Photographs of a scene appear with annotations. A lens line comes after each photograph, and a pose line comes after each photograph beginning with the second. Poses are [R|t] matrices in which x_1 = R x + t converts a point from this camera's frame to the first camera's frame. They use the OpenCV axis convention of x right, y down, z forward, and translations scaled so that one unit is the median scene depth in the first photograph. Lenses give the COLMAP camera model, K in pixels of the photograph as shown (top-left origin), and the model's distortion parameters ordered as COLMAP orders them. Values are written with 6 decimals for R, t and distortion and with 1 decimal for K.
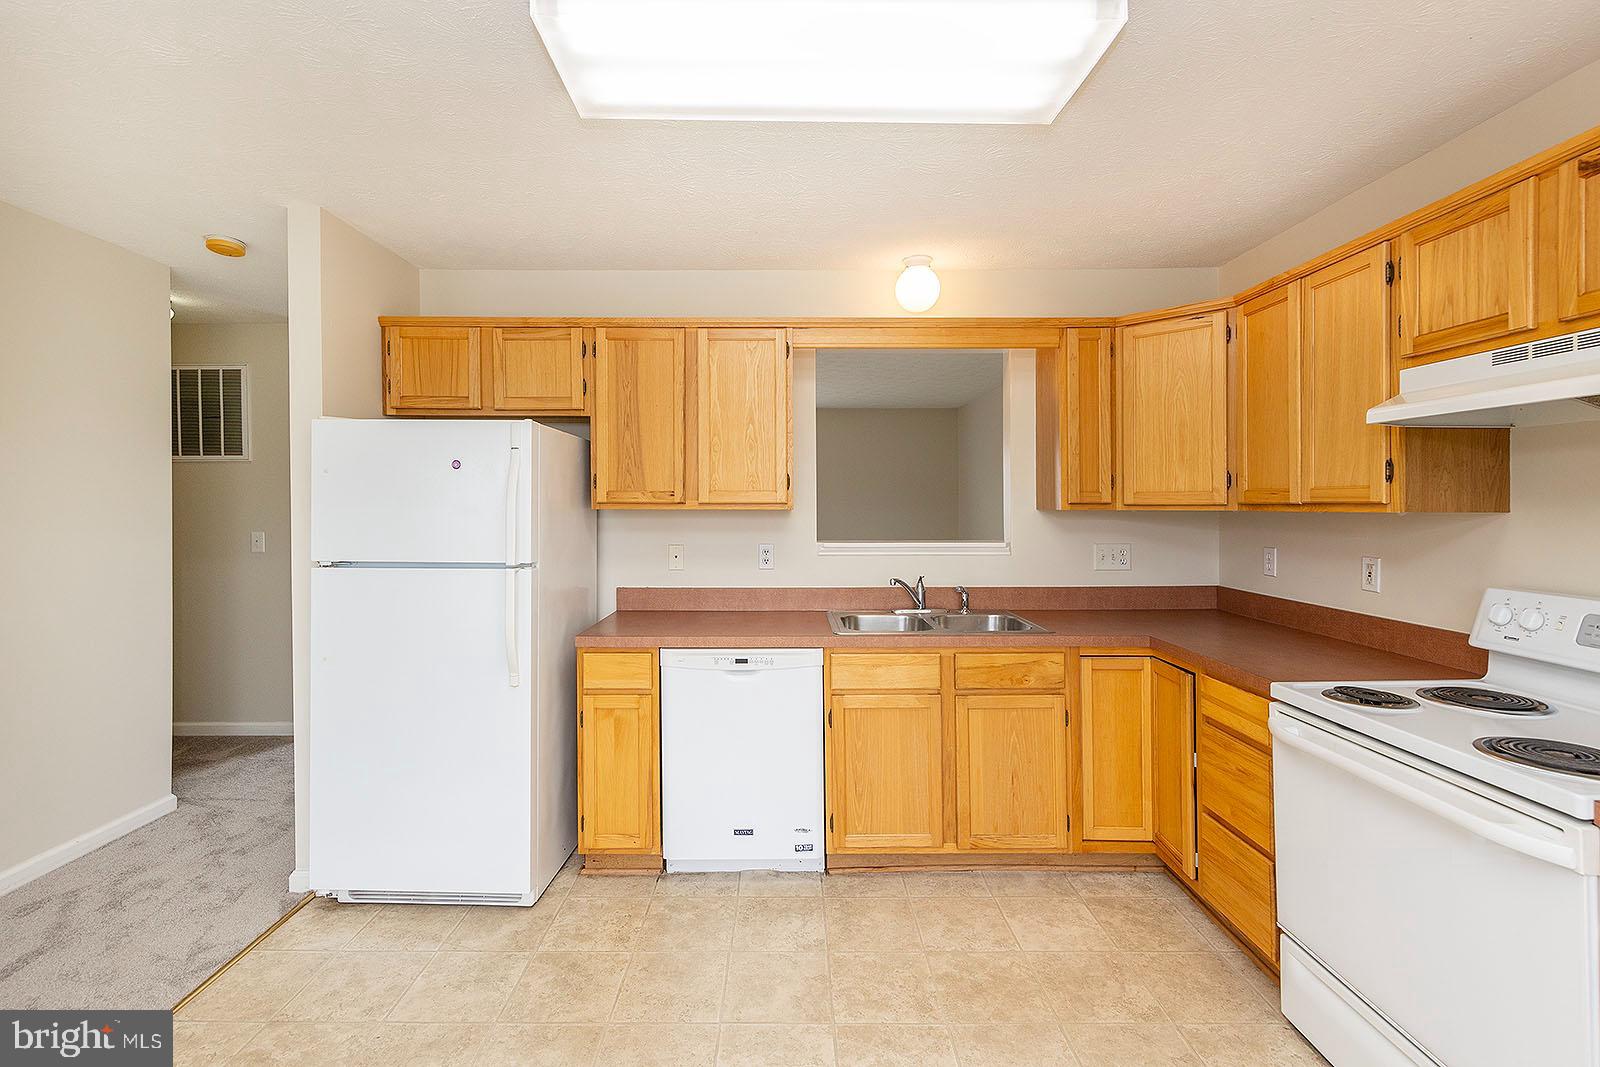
lens RADIAL K [[714.6, 0, 776.5], [0, 714.6, 500.3], [0, 0, 1]] dist [0.007828, -0.001379]
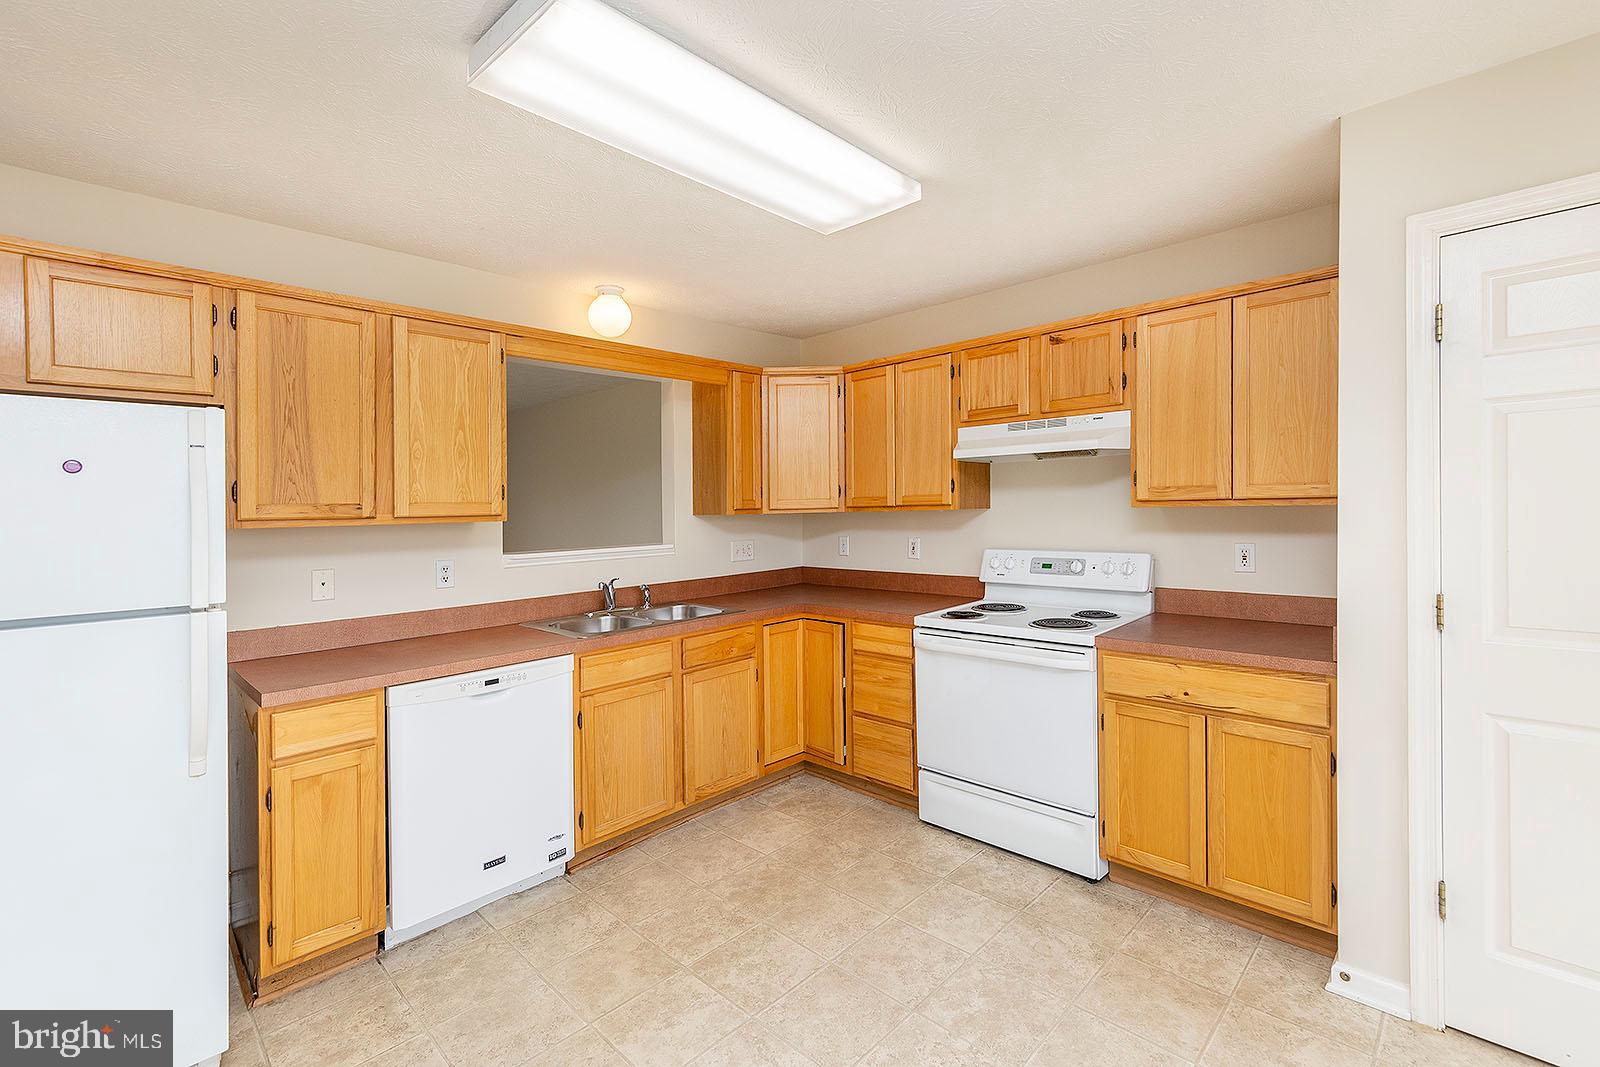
lens RADIAL K [[688.2, 0, 787.0], [0, 688.2, 514.8], [0, 0, 1]] dist [0.007694, 0.000002]
pose [[0.701427, -0.021134, 0.712427, -0.427240], [0.020358, 0.999747, 0.009614, 0.003542], [-0.712450, 0.007761, 0.701680, 0.082587]]
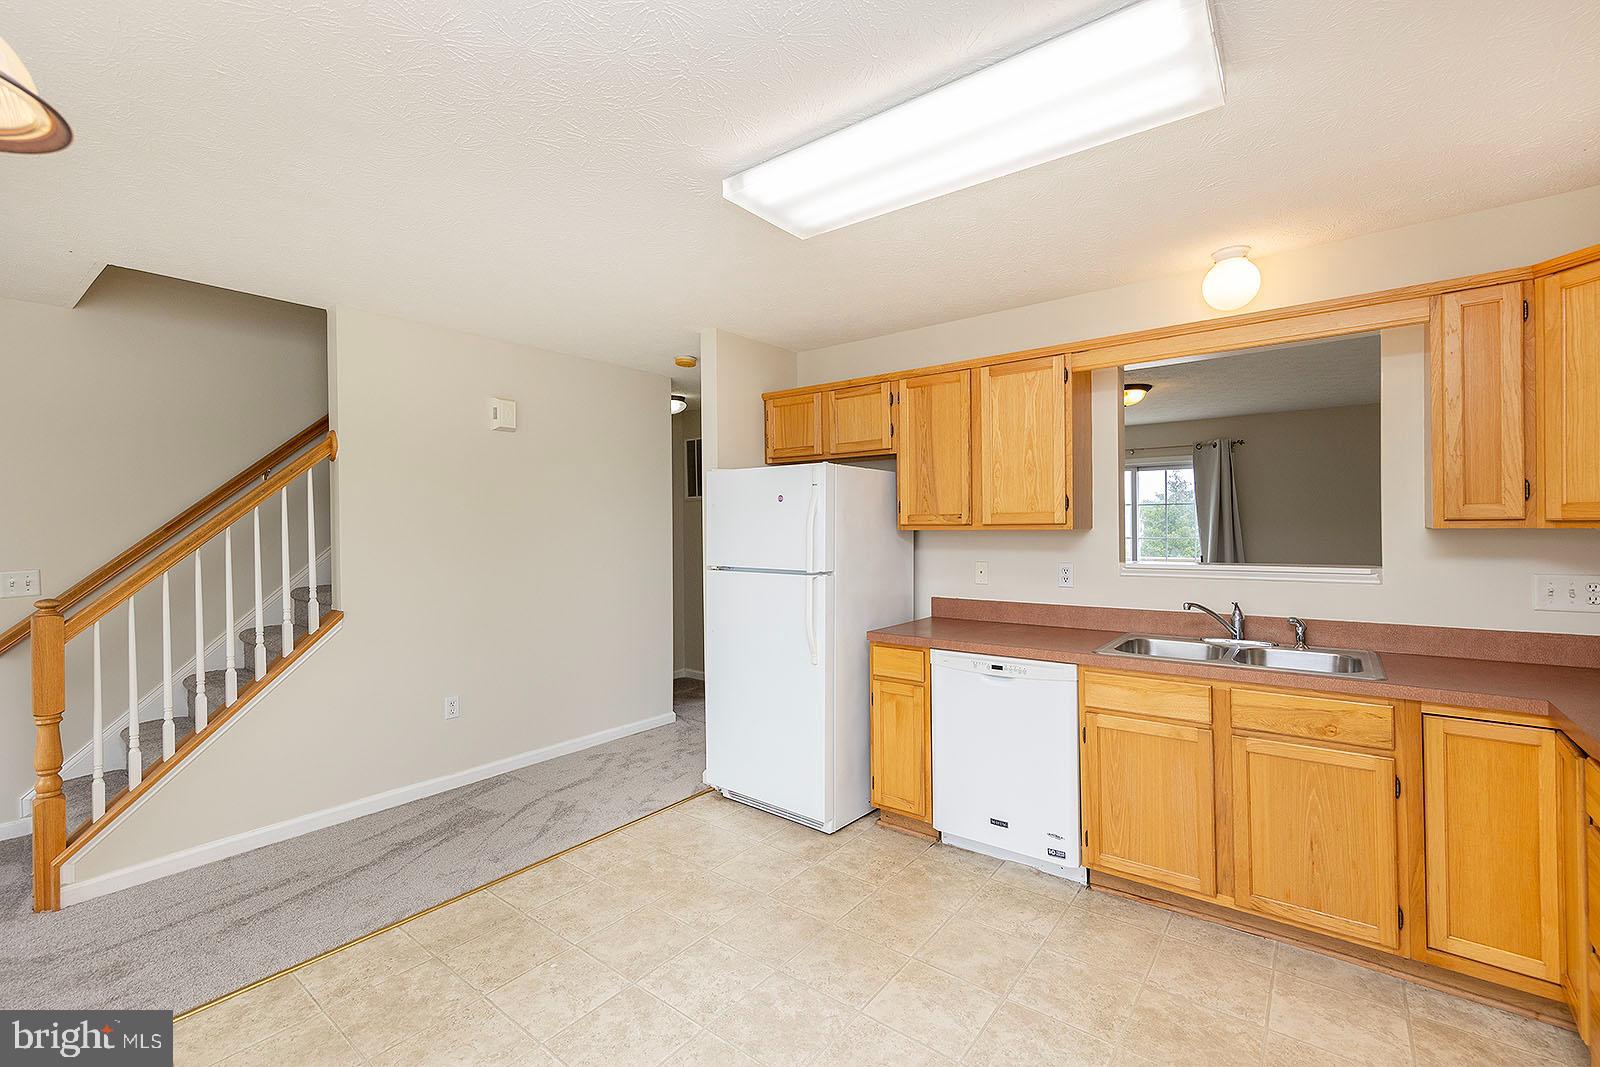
lens RADIAL K [[688.2, 0, 824.7], [0, 688.2, 517.9], [0, 0, 1]] dist [0.007694, 0.000002]
pose [[0.797972, -0.015306, -0.602501, 0.374960], [0.013248, 0.999881, -0.007854, -0.000793], [0.602549, -0.001715, 0.798080, -0.007918]]
